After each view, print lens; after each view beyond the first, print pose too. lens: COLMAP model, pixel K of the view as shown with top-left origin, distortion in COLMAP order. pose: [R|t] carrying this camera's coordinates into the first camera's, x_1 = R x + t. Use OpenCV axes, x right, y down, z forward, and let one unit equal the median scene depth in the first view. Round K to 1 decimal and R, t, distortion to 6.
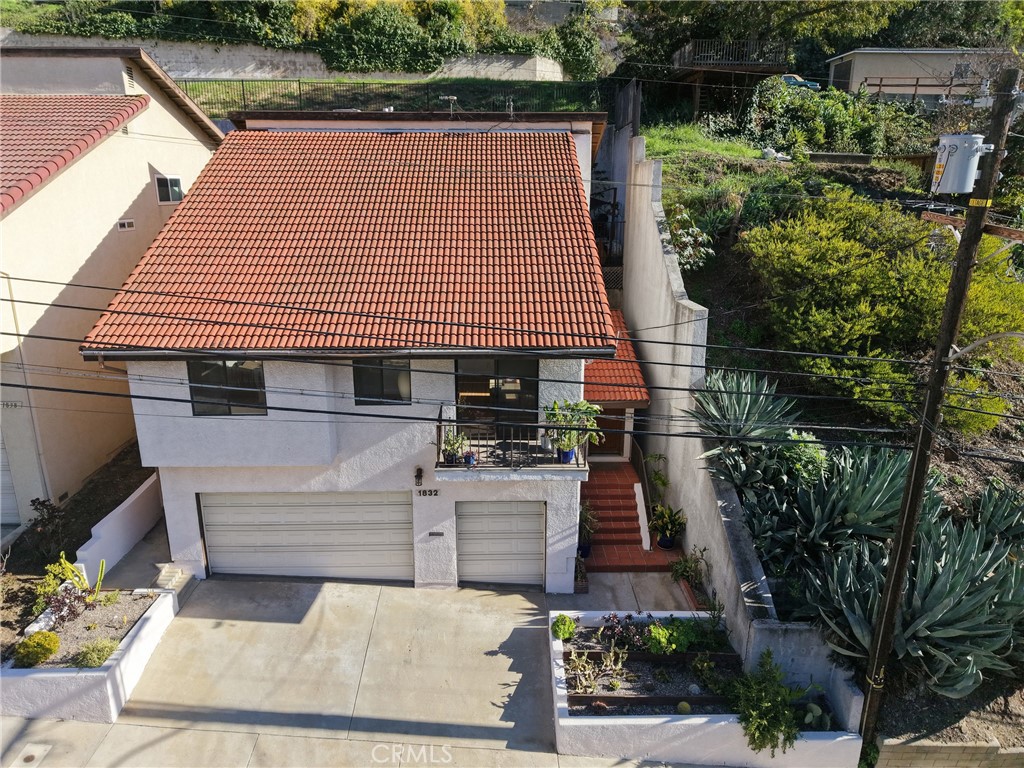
lens RADIAL K [[686.0, 0, 505.7], [0, 686.0, 383.6], [0, 0, 1]] dist [0.029241, -0.025718]
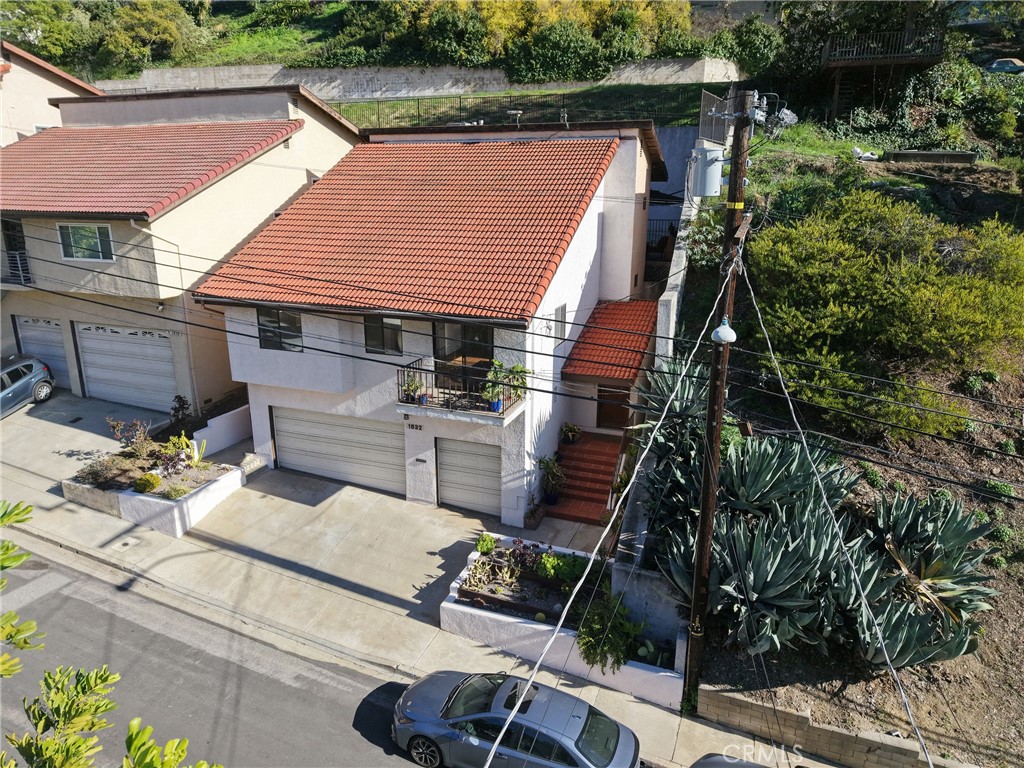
lens RADIAL K [[686.0, 0, 505.7], [0, 686.0, 383.6], [0, 0, 1]] dist [0.029241, -0.025718]
pose [[0.926500, 0.105406, -0.361230, 0.494744], [-0.103935, 0.994305, 0.023558, 0.030385], [0.361656, 0.015718, 0.932179, -0.134852]]
